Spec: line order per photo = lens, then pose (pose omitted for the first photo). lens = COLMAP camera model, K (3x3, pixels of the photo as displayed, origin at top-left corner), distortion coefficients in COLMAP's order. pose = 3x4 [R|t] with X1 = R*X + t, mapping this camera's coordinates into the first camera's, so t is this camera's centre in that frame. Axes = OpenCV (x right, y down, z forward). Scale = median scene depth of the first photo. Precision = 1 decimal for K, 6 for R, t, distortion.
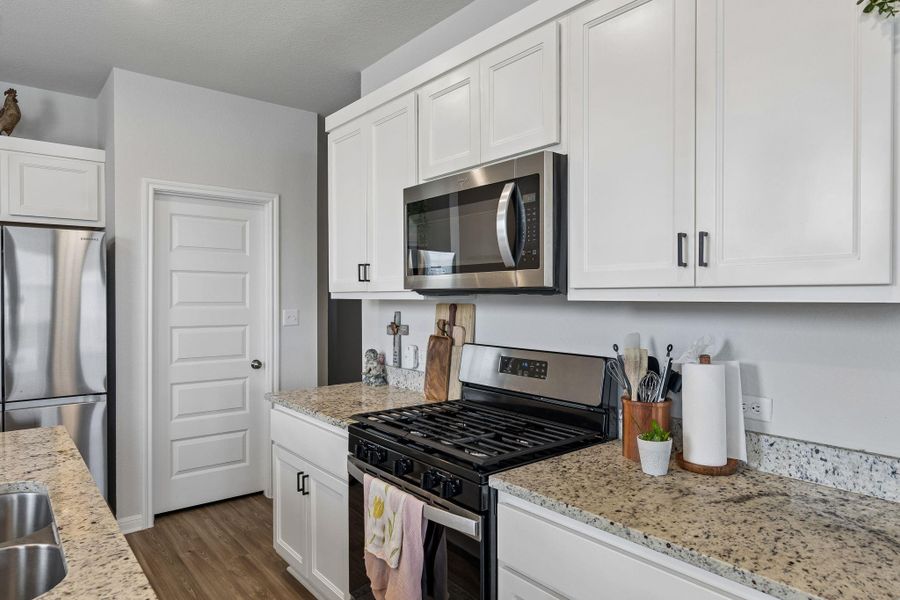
lens RADIAL K [[535.5, 0, 450.0], [0, 535.5, 300.0], [0, 0, 1]] dist [-0.002215, -0.000126]
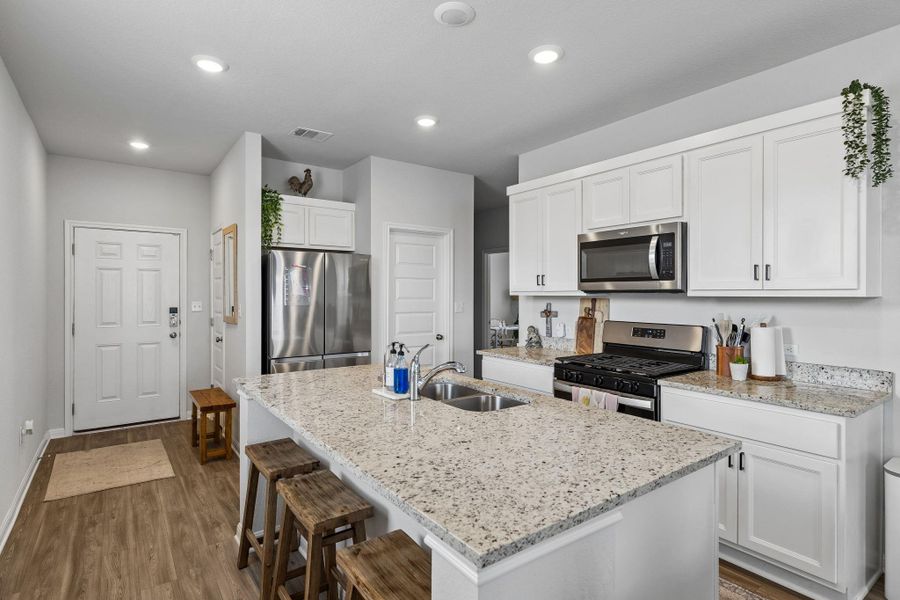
lens RADIAL K [[453.2, 0, 449.6], [0, 453.2, 292.2], [0, 0, 1]] dist [0.001482, 0.000157]
pose [[0.998217, 0.002735, -0.059634, -0.525757], [-0.003432, 0.999927, -0.011588, 0.008532], [0.059598, 0.011772, 0.998153, -0.680541]]
